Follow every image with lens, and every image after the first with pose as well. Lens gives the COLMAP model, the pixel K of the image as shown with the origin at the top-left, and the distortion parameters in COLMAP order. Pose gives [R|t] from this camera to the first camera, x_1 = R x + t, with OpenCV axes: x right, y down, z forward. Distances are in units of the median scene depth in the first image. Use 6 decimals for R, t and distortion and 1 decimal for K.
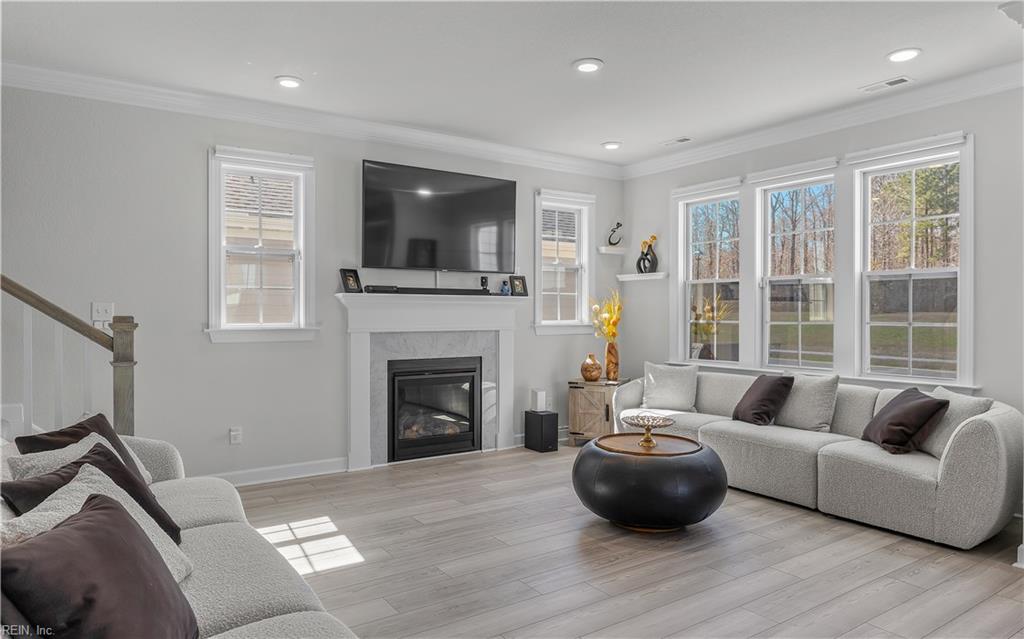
lens RADIAL K [[654.3, 0, 509.0], [0, 654.3, 317.9], [0, 0, 1]] dist [-0.004929, -0.003410]
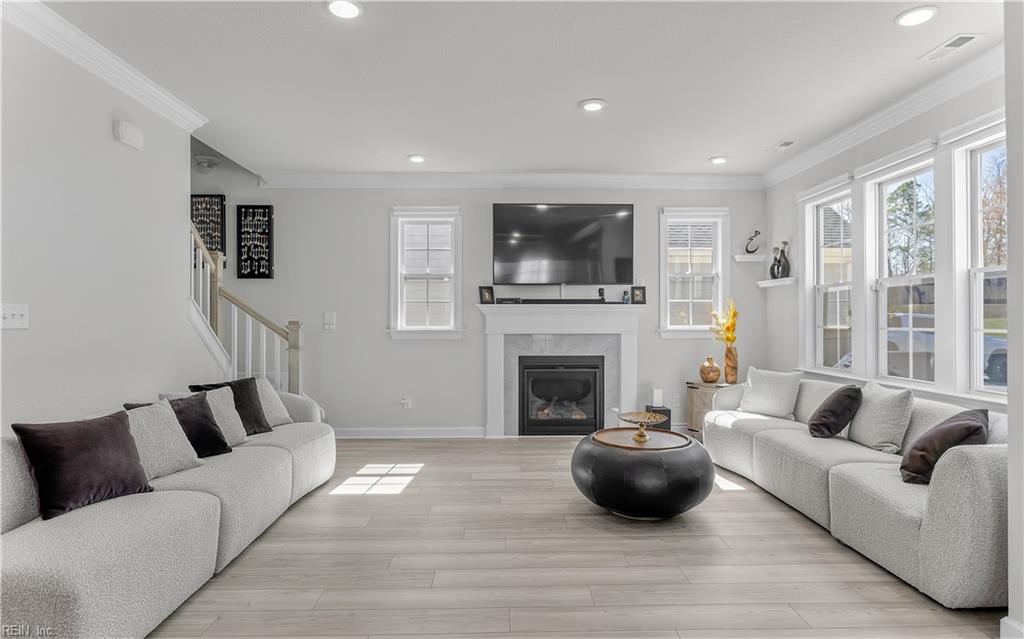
lens RADIAL K [[554.3, 0, 508.9], [0, 554.3, 317.2], [0, 0, 1]] dist [-0.007979, -0.000276]
pose [[0.836380, -0.003402, -0.548140, 0.412768], [-0.003303, 0.999931, -0.011245, 0.001367], [0.548140, 0.011216, 0.836311, 0.080068]]
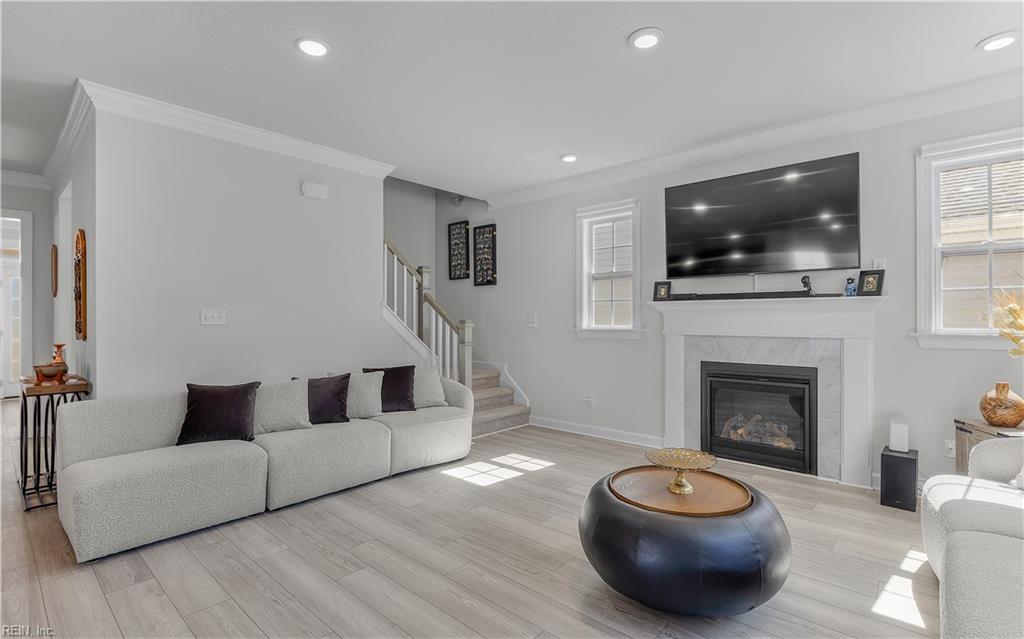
lens RADIAL K [[484.7, 0, 508.3], [0, 484.7, 316.6], [0, 0, 1]] dist [-0.011921, 0.001097]
pose [[0.225849, -0.004819, -0.974151, 0.554914], [-0.005735, 0.999964, -0.006276, -0.002804], [0.974146, 0.007004, 0.225813, 0.521761]]
